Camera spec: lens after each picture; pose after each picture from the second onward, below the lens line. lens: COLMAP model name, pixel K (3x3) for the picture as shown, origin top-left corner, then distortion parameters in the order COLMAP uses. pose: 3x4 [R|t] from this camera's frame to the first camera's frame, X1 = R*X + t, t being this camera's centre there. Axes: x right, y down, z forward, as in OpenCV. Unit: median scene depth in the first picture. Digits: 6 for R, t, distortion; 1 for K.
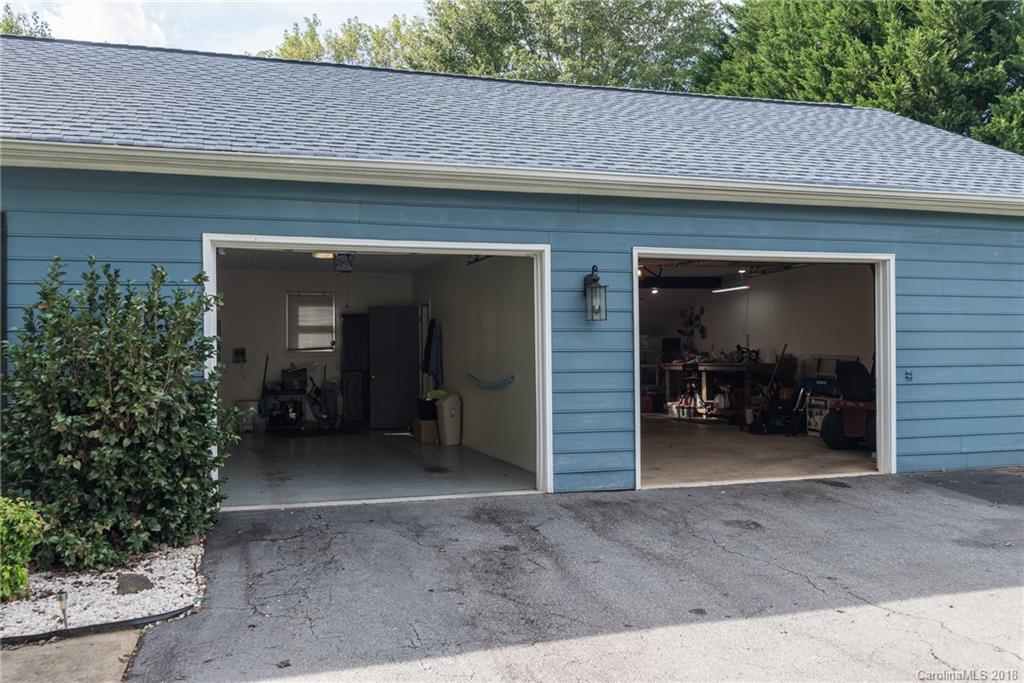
lens RADIAL K [[946.5, 0, 512.6], [0, 946.5, 343.4], [0, 0, 1]] dist [-0.010722, 0.000000]
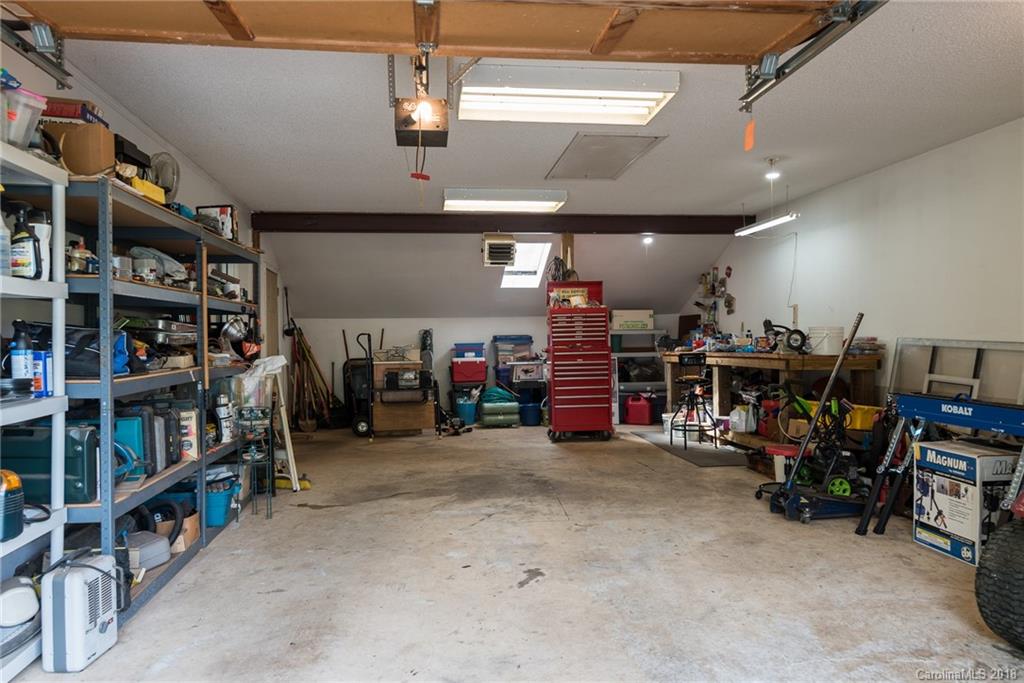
lens RADIAL K [[720.9, 0, 512.6], [0, 720.9, 339.4], [0, 0, 1]] dist [0.012512, 0.005395]
pose [[0.983904, 0.004661, -0.178638, 0.163059], [-0.002480, 0.999920, 0.012431, 0.007497], [0.178681, -0.011788, 0.983836, 0.548515]]
